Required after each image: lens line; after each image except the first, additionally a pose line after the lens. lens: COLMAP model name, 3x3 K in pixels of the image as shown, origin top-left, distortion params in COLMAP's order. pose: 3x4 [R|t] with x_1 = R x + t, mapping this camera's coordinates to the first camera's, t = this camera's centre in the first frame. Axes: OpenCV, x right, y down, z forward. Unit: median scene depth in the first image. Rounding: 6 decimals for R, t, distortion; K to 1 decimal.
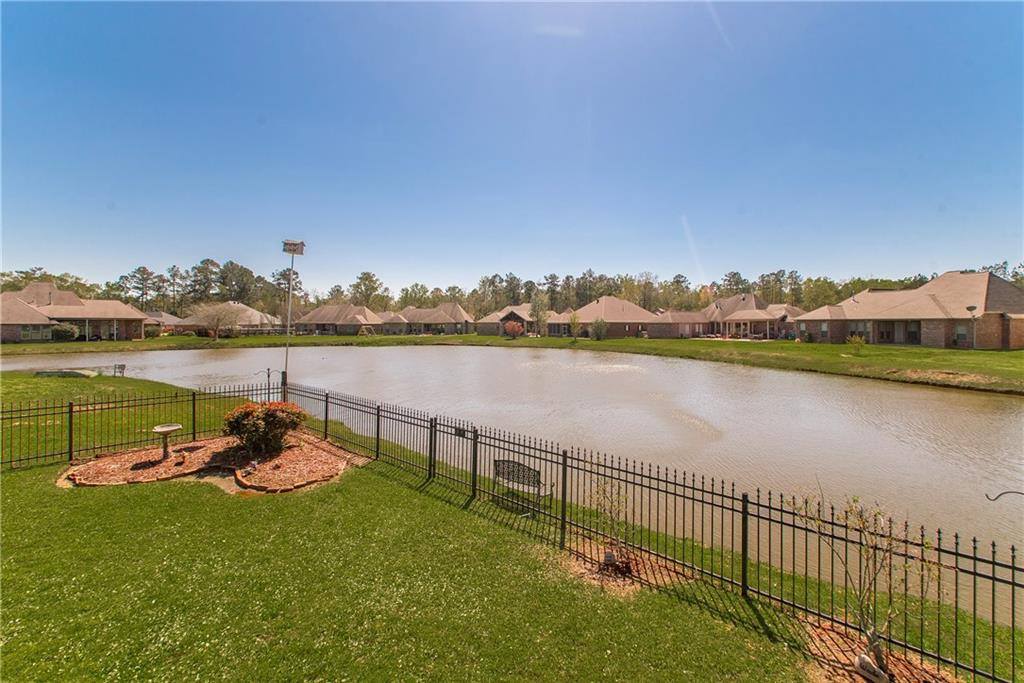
lens RADIAL K [[430.5, 0, 512.0], [0, 430.5, 341.5], [0, 0, 1]] dist [0.002989, -0.000300]
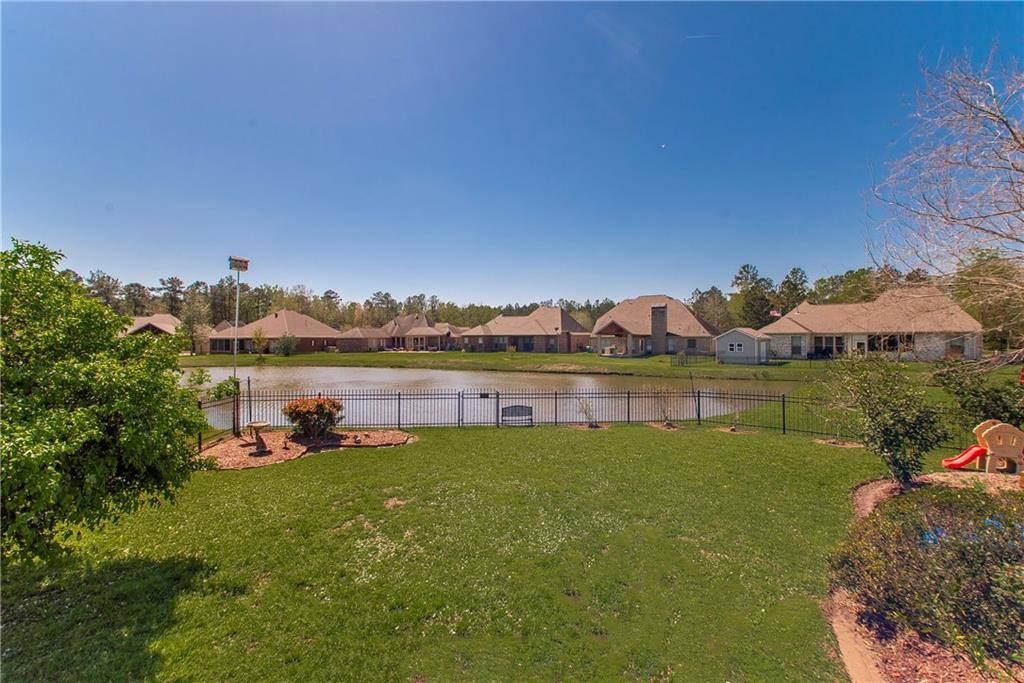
lens RADIAL K [[430.5, 0, 512.0], [0, 430.5, 341.5], [0, 0, 1]] dist [0.002989, -0.000300]
pose [[0.707272, -0.006546, 0.706912, -0.149845], [0.032139, 0.999221, -0.022902, 0.003498], [-0.706211, 0.038918, 0.706931, -0.040749]]
